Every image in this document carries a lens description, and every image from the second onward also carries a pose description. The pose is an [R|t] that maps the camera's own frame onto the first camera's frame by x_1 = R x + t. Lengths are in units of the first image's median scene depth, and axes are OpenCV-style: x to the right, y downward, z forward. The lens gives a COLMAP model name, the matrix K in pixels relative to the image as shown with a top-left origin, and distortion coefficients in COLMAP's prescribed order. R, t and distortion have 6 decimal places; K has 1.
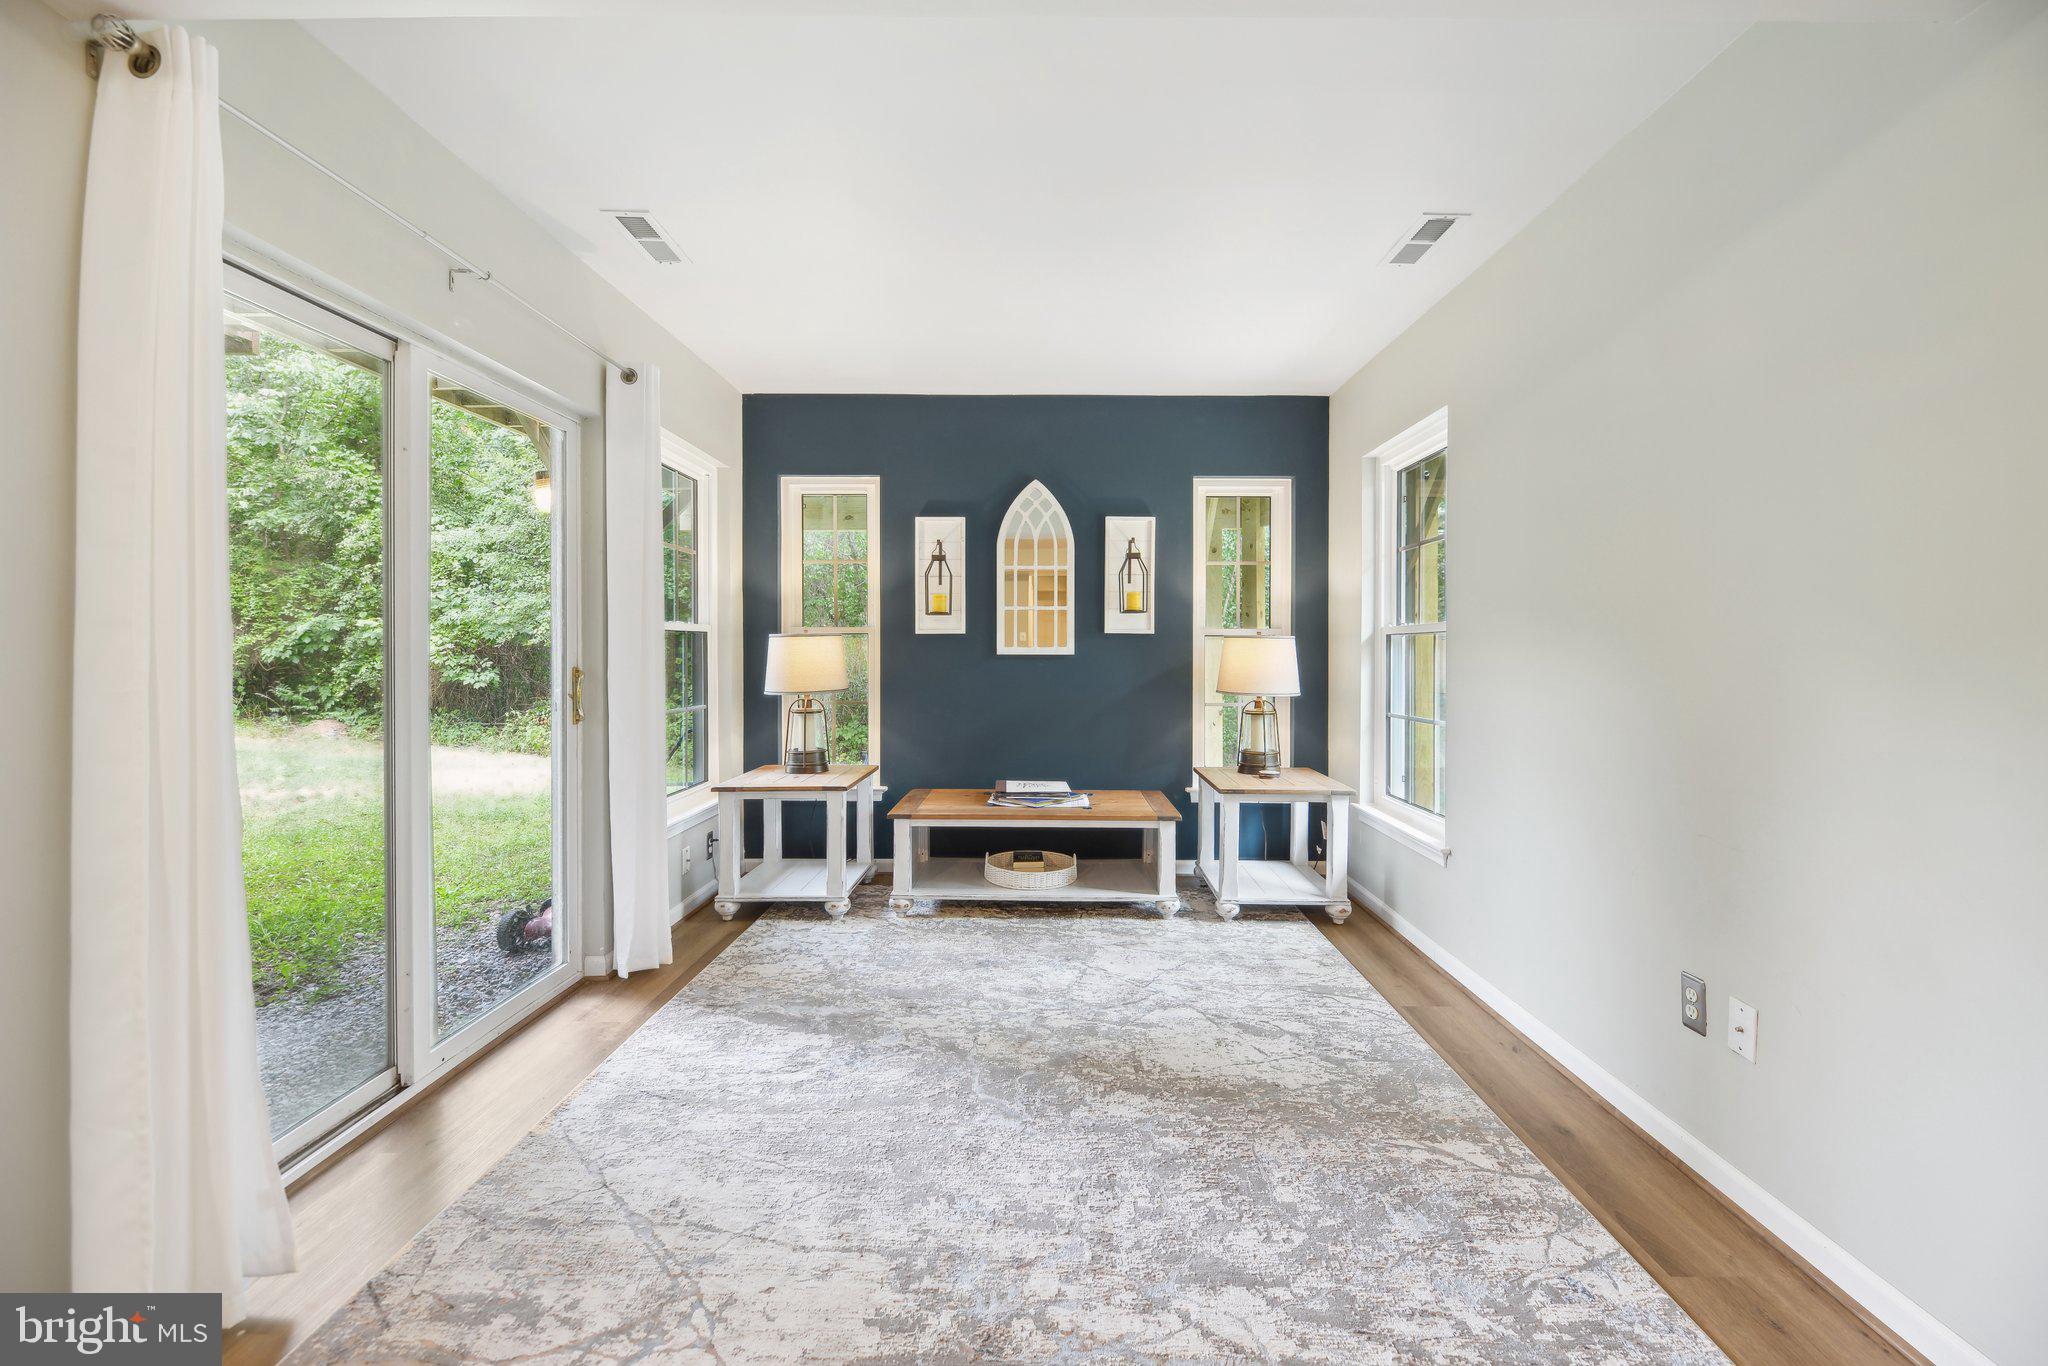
lens RADIAL K [[842.3, 0, 1038.1], [0, 842.3, 654.1], [0, 0, 1]] dist [0.001720, -0.004756]
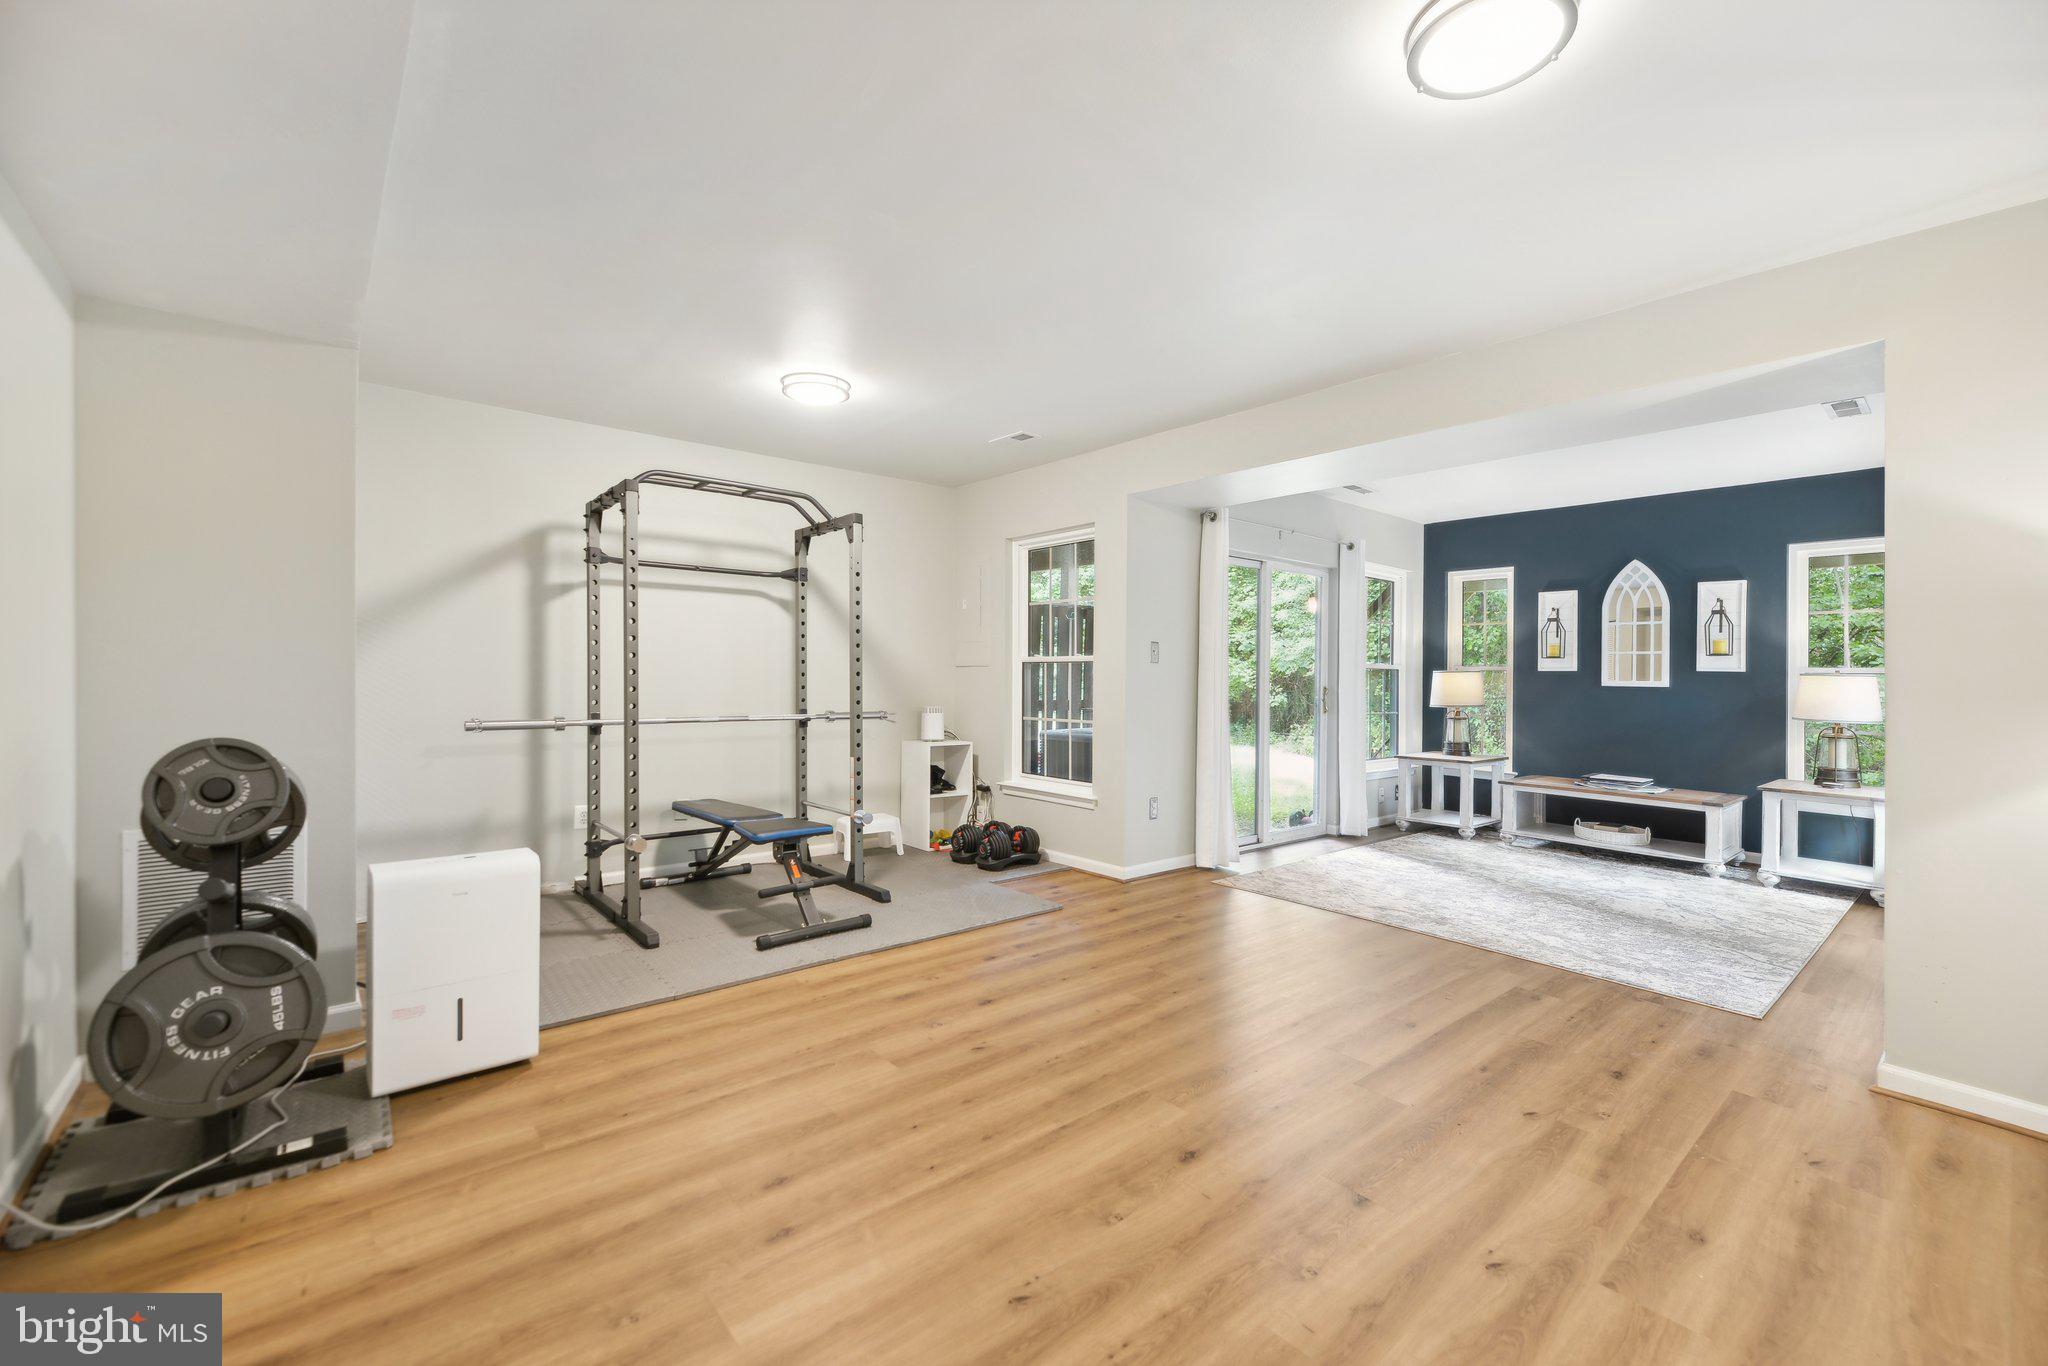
lens RADIAL K [[855.4, 0, 1033.4], [0, 855.4, 669.4], [0, 0, 1]] dist [-0.014873, 0.000149]
pose [[0.656949, 0.003409, -0.753927, 0.404393], [-0.018945, 0.999749, -0.011988, 0.008360], [0.753697, 0.022159, 0.656849, -0.663485]]
